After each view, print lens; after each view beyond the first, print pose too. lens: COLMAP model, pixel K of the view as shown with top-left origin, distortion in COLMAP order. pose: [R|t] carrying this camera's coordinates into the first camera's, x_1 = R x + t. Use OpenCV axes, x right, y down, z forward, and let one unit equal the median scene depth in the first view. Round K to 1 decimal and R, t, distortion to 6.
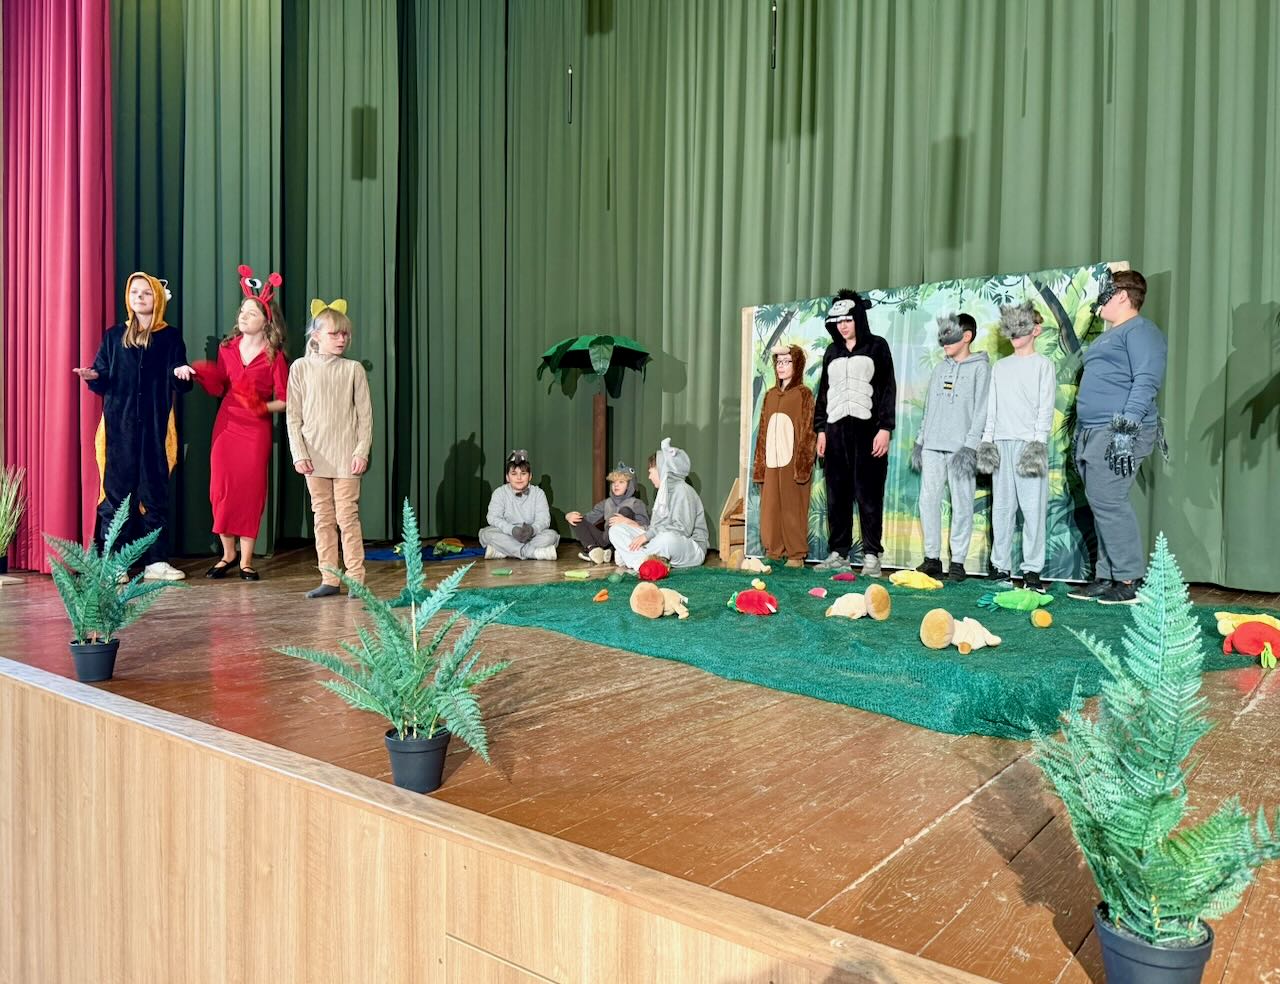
lens RADIAL K [[951.8, 0, 642.3], [0, 951.8, 486.3], [0, 0, 1]] dist [0.072258, -0.022829]
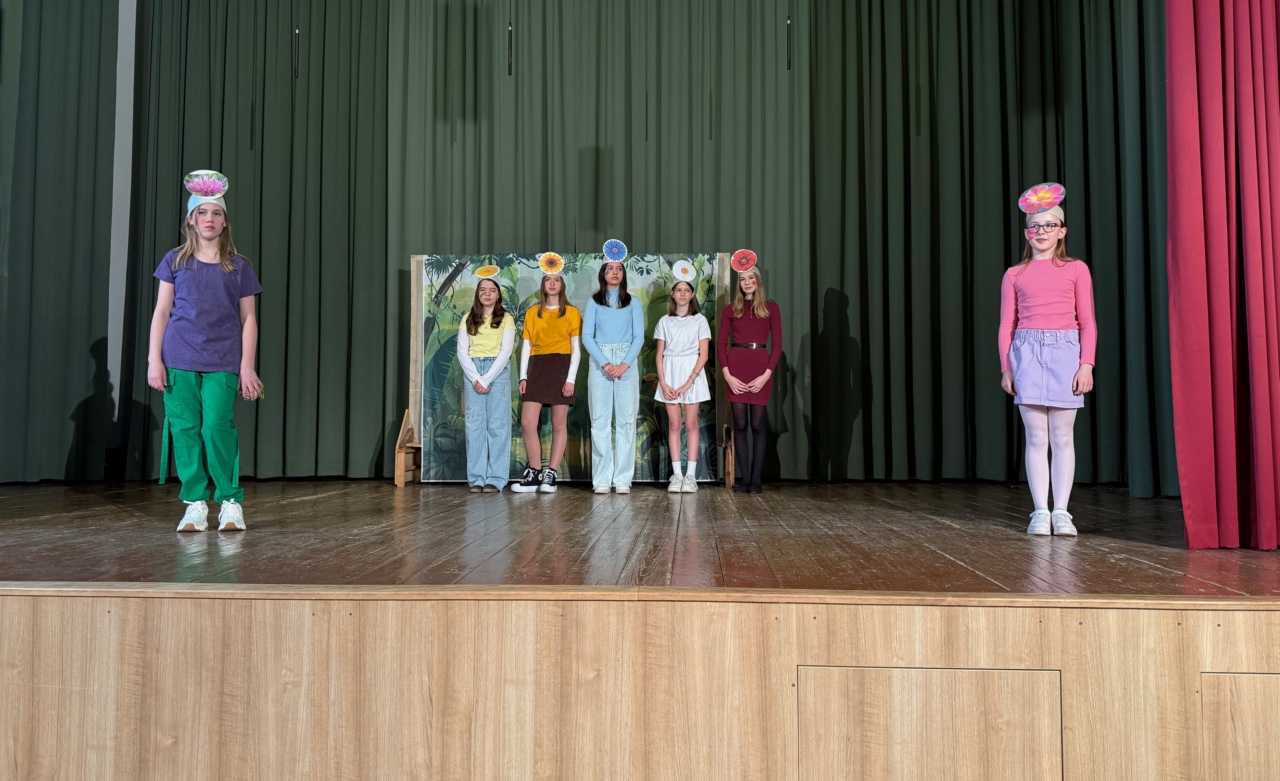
lens RADIAL K [[919.4, 0, 652.4], [0, 919.4, 356.3], [0, 0, 1]] dist [0.028892, -0.038978]
pose [[0.806272, 0.033758, 0.590582, -1.011675], [0.016150, 0.996742, -0.079024, 0.066869], [-0.591325, 0.073253, 0.803099, -0.062070]]
